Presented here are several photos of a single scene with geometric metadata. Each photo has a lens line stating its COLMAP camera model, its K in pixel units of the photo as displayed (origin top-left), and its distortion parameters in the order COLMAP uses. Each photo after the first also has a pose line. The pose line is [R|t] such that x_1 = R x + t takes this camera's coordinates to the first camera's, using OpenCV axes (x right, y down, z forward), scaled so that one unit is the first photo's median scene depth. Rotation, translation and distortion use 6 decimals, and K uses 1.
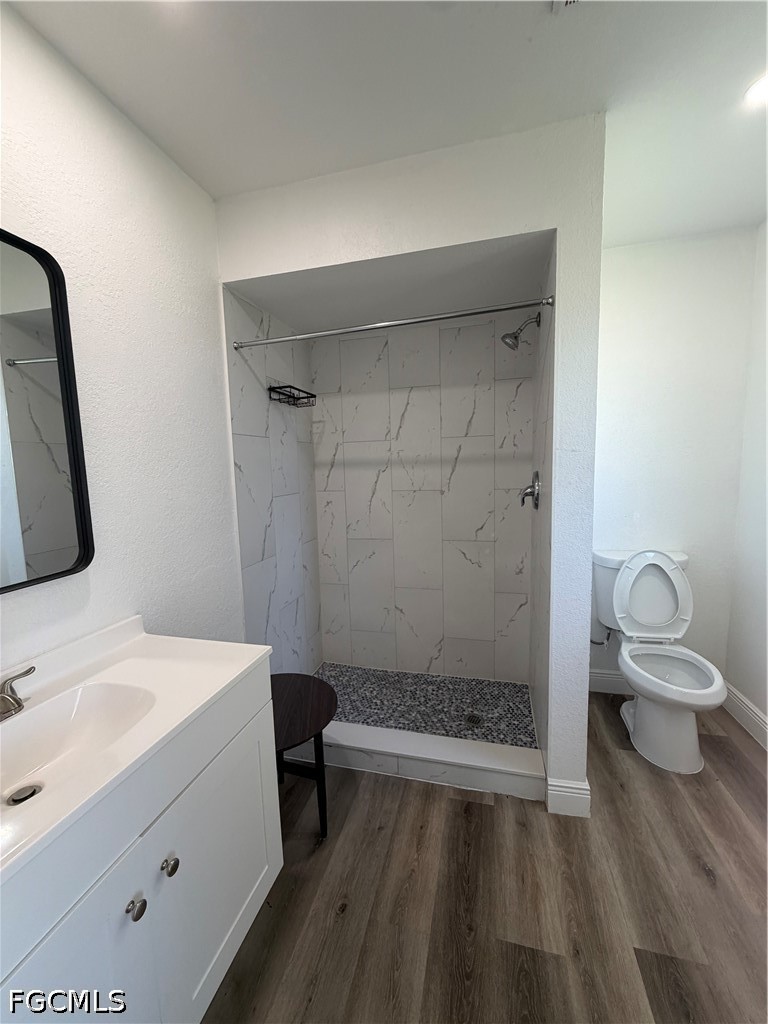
lens RADIAL K [[407.6, 0, 383.4], [0, 407.6, 509.9], [0, 0, 1]] dist [0.000270, -0.000197]
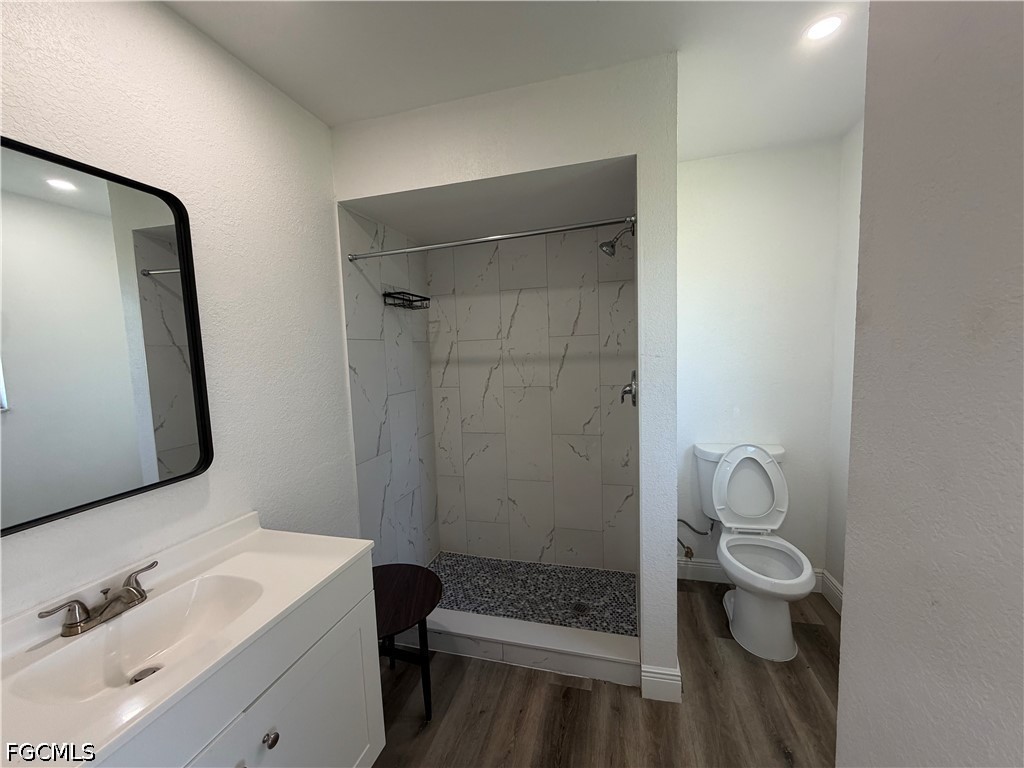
lens RADIAL K [[407.6, 0, 510.8], [0, 407.6, 385.9], [0, 0, 1]] dist [0.000270, -0.000197]
pose [[0.999858, -0.006704, -0.015480, 0.075449], [0.006377, 0.999757, -0.021086, -0.037224], [0.015618, 0.020984, 0.999658, -0.064889]]
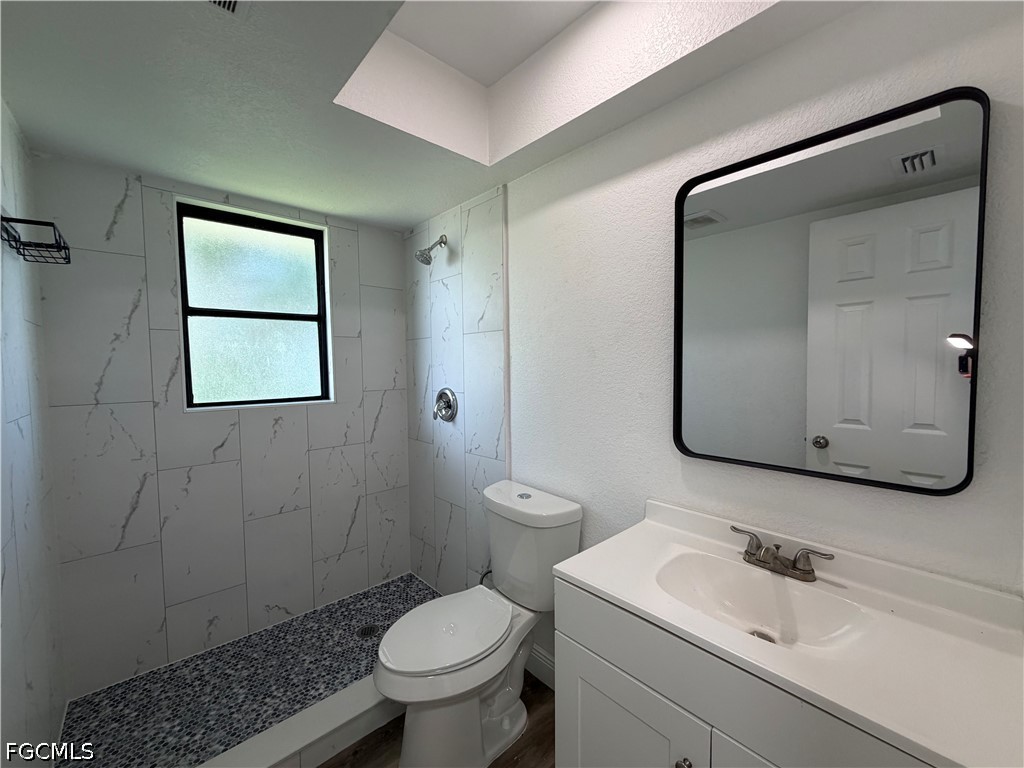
lens RADIAL K [[407.6, 0, 510.1], [0, 407.6, 386.5], [0, 0, 1]] dist [0.000270, -0.000197]
pose [[-0.537717, 0.075927, -0.839700, 0.184629], [-0.068864, 0.988654, 0.133493, -0.048412], [0.840308, 0.129607, -0.526388, 0.417217]]
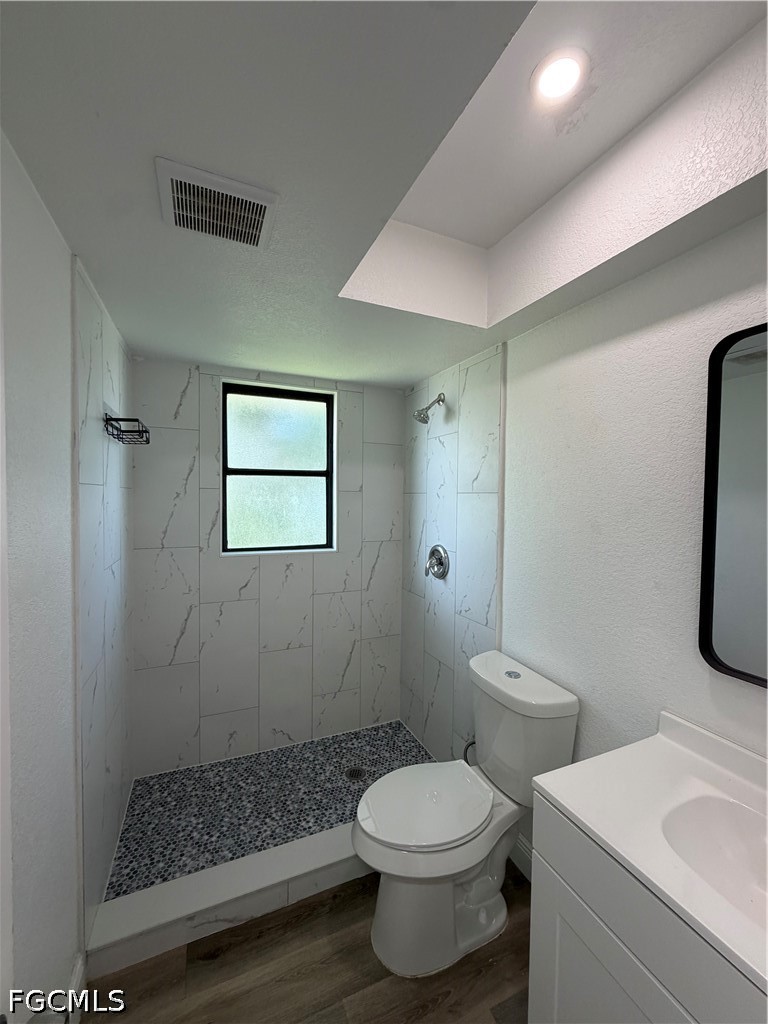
lens RADIAL K [[407.6, 0, 382.8], [0, 407.6, 510.4], [0, 0, 1]] dist [0.000270, -0.000197]
pose [[-0.777817, 0.037109, -0.627394, 0.155807], [-0.061875, 0.988885, 0.135199, -0.123711], [0.625438, 0.143980, -0.766875, 0.430675]]
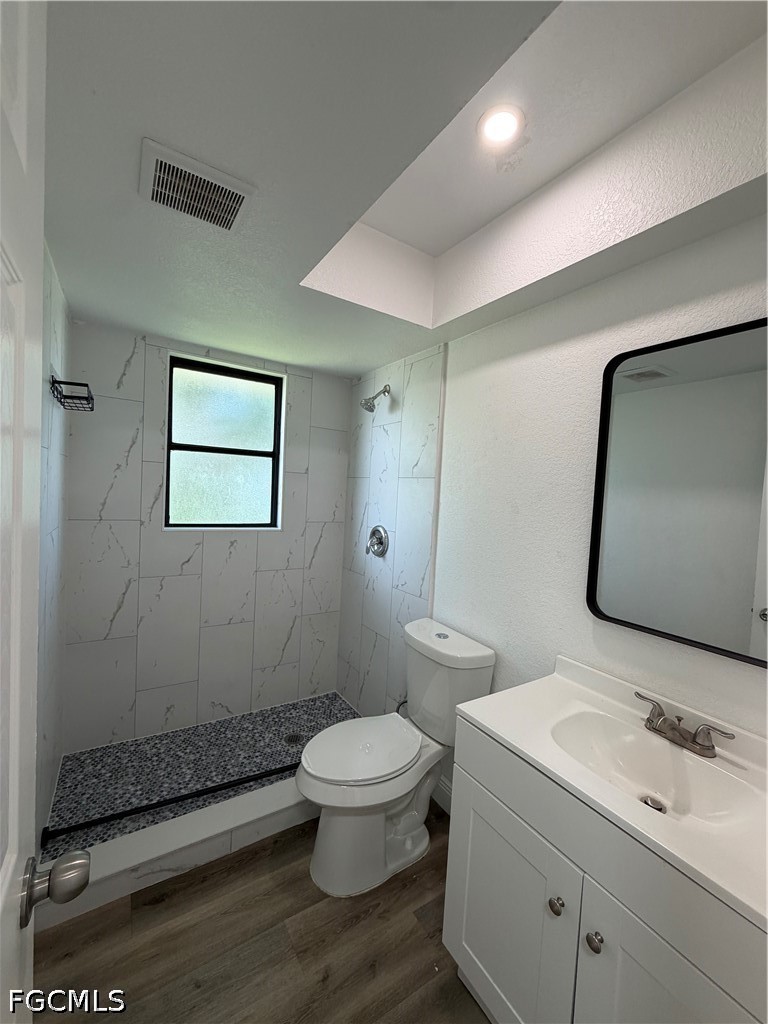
lens RADIAL K [[407.6, 0, 382.7], [0, 407.6, 510.5], [0, 0, 1]] dist [0.000270, -0.000197]
pose [[-0.670014, 0.023692, -0.741970, 0.232279], [-0.118995, 0.983139, 0.138848, -0.099419], [0.732749, 0.181321, -0.655898, 0.476894]]
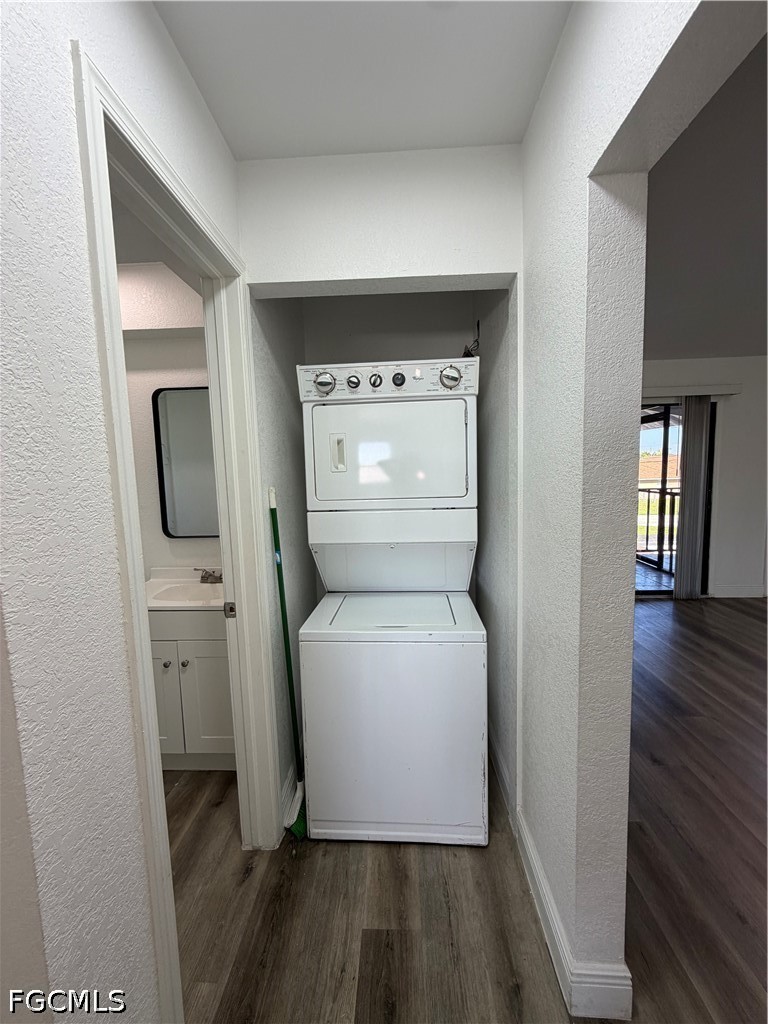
lens RADIAL K [[407.6, 0, 382.5], [0, 407.6, 510.5], [0, 0, 1]] dist [0.000270, -0.000197]
pose [[0.222672, 0.119875, -0.967495, 0.807984], [-0.089670, 0.990723, 0.102115, -0.134637], [0.970761, 0.064017, 0.231356, 0.657107]]
